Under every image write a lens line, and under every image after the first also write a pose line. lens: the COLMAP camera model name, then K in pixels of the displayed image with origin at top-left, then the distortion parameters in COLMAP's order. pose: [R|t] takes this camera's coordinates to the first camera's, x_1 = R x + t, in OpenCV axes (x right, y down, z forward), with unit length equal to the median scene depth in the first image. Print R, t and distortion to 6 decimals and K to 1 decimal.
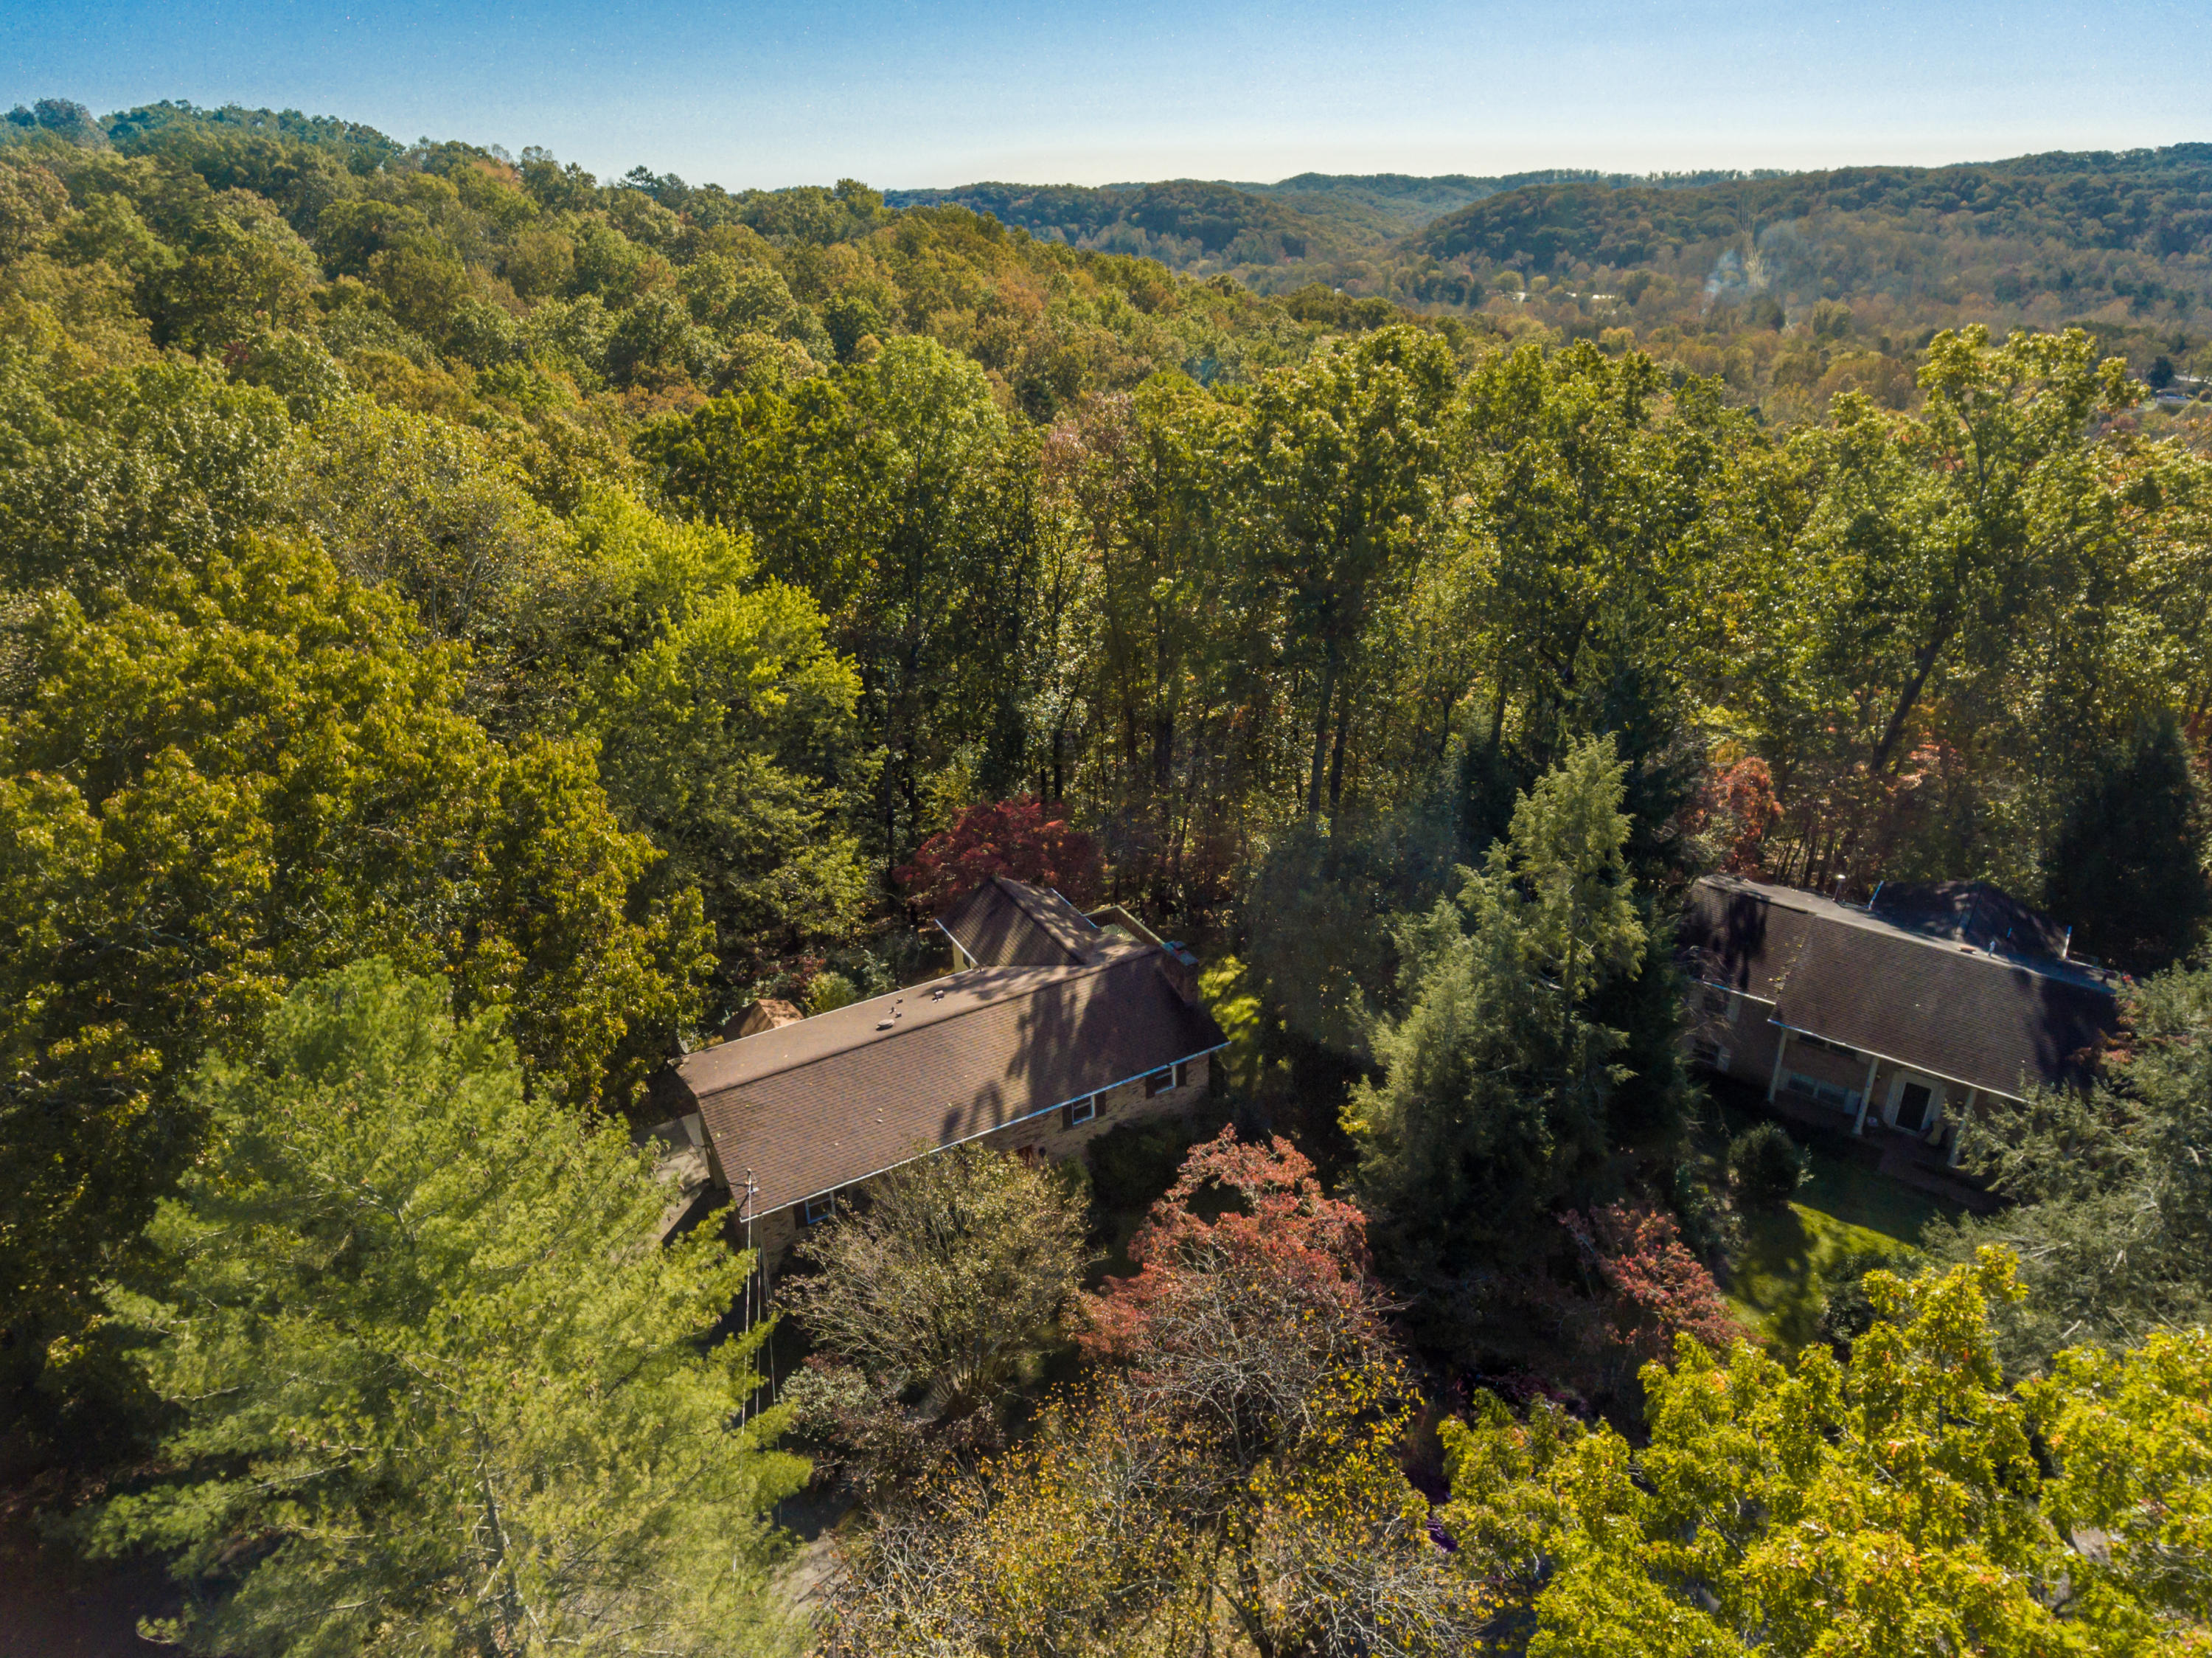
lens RADIAL K [[1314.4, 0, 1110.0], [0, 1314.4, 785.9], [0, 0, 1]] dist [-0.001075, -0.000913]
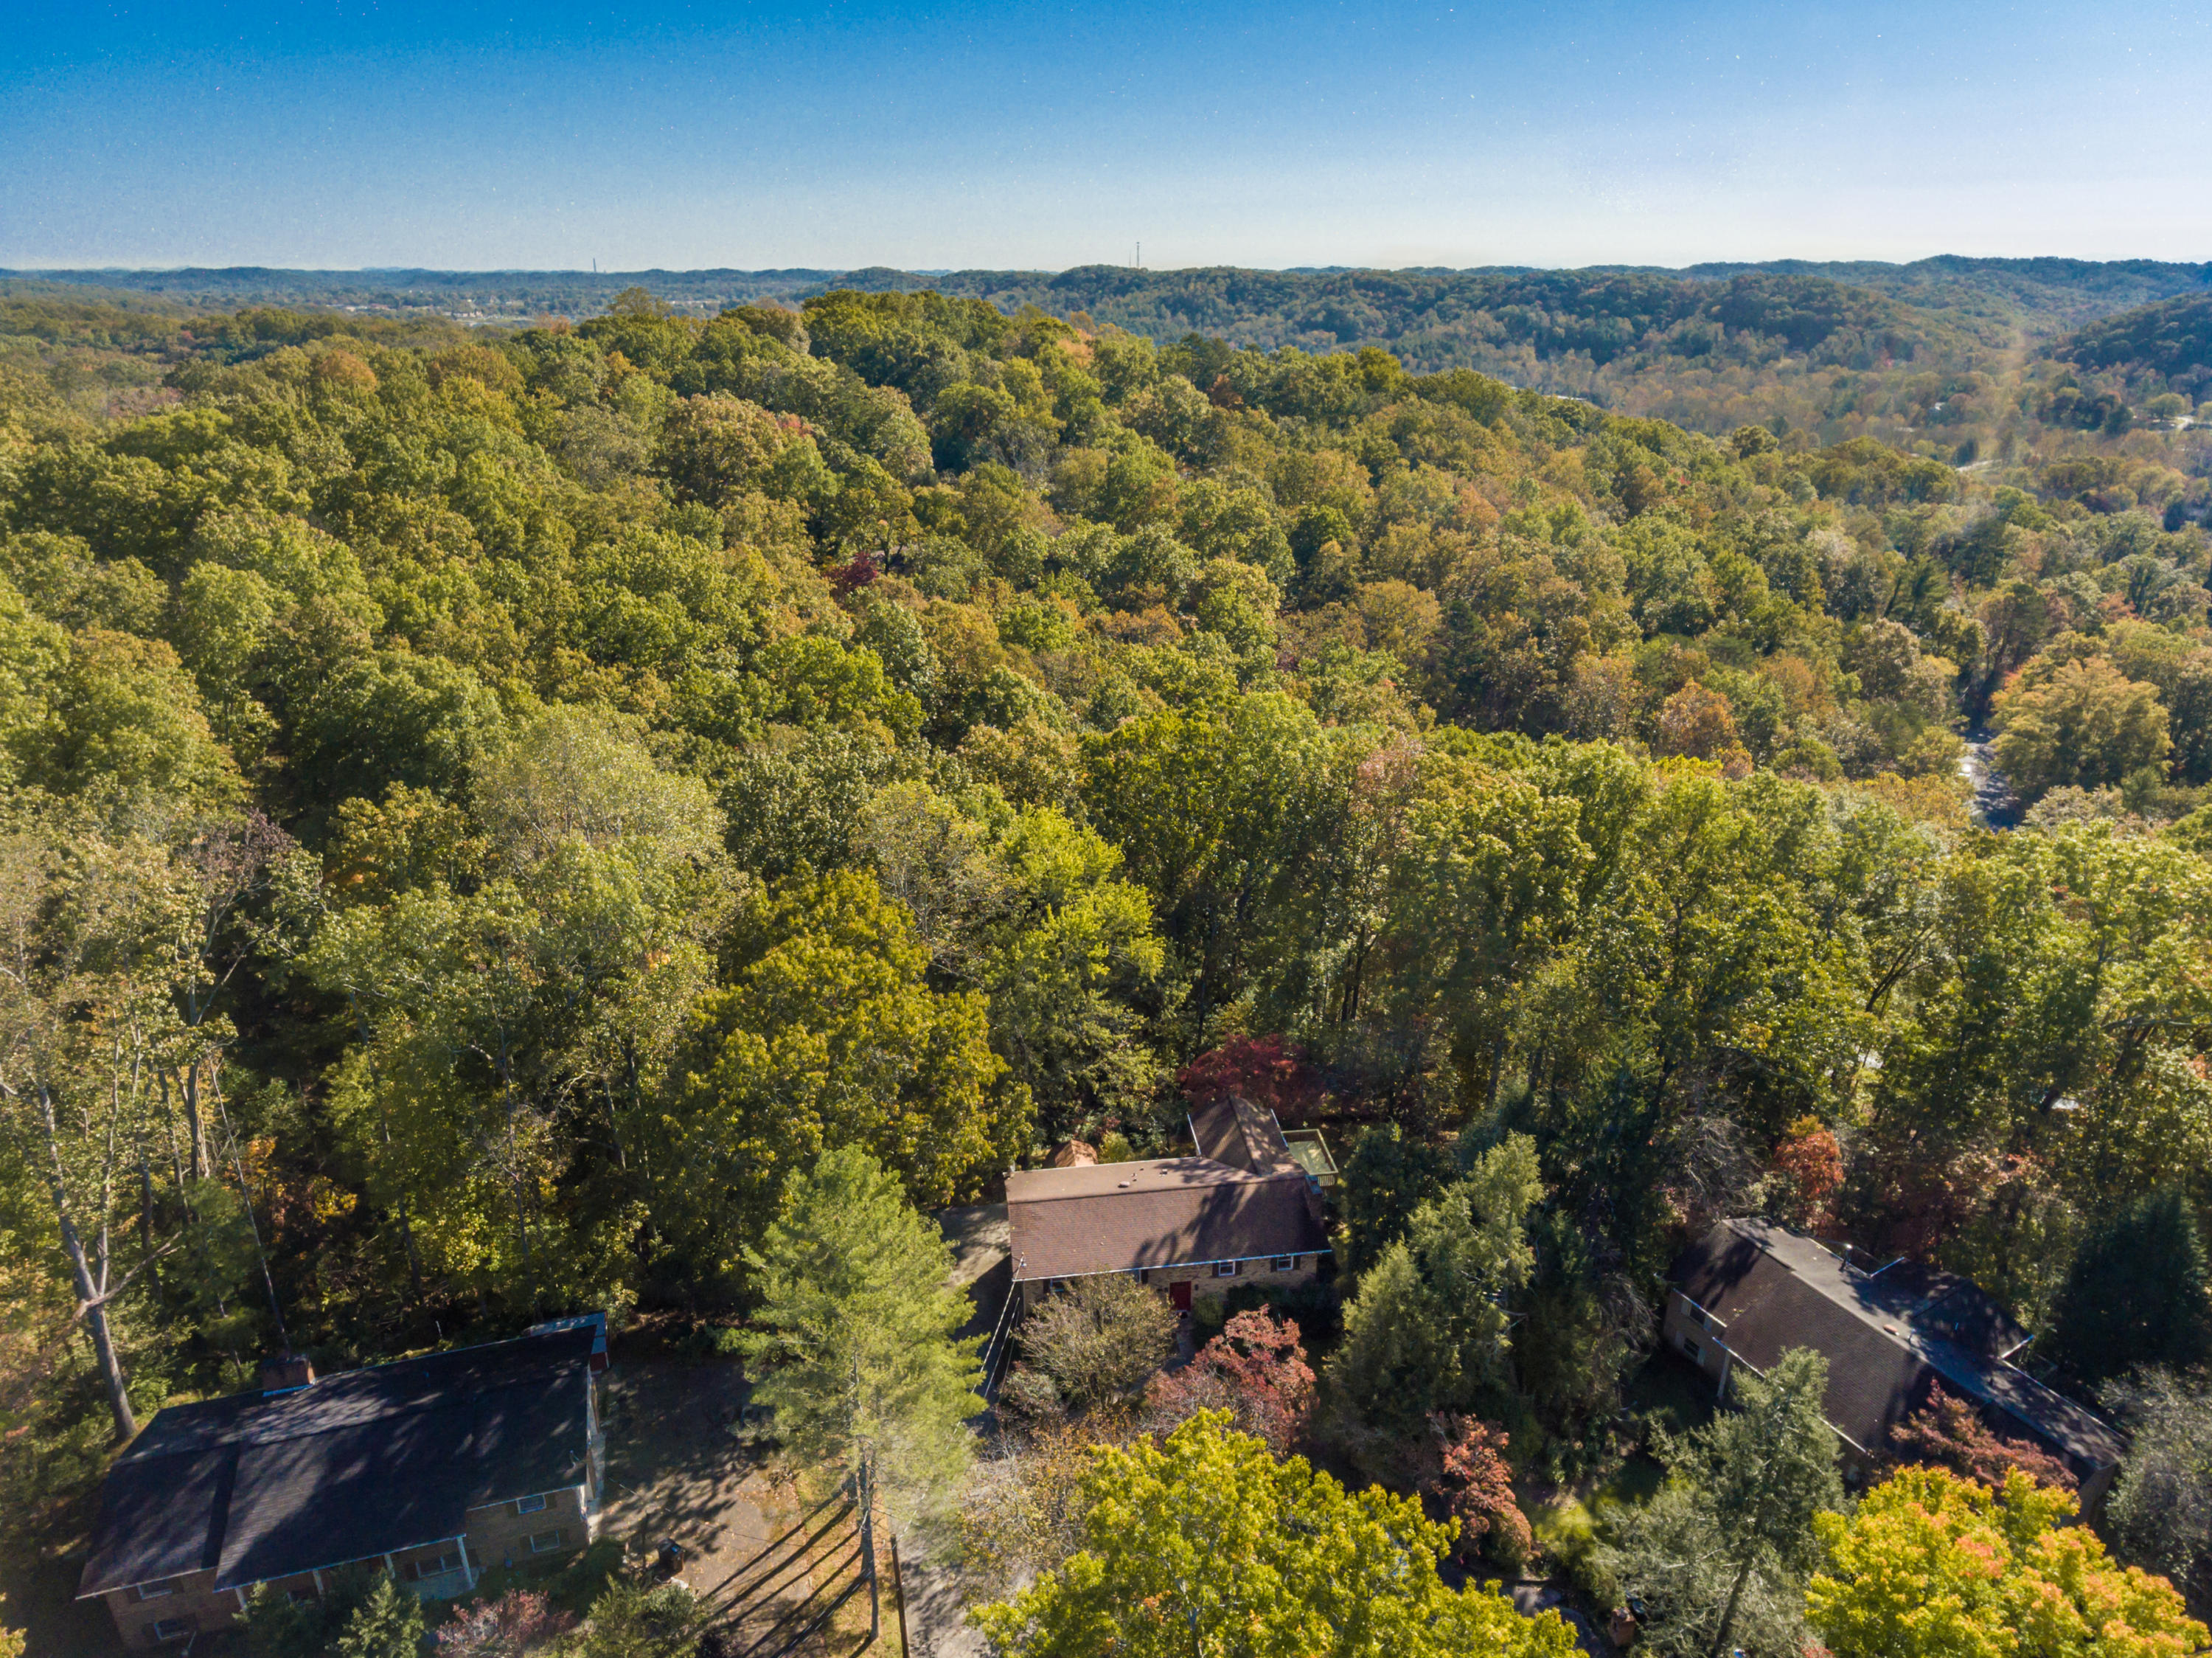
lens RADIAL K [[1304.6, 0, 1115.3], [0, 1304.6, 828.5], [0, 0, 1]] dist [-0.001600, -0.001701]
pose [[0.925661, 0.157491, -0.344017, 0.297843], [-0.165932, 0.986125, 0.004965, -0.253513], [0.340026, 0.052487, 0.938950, -0.542171]]
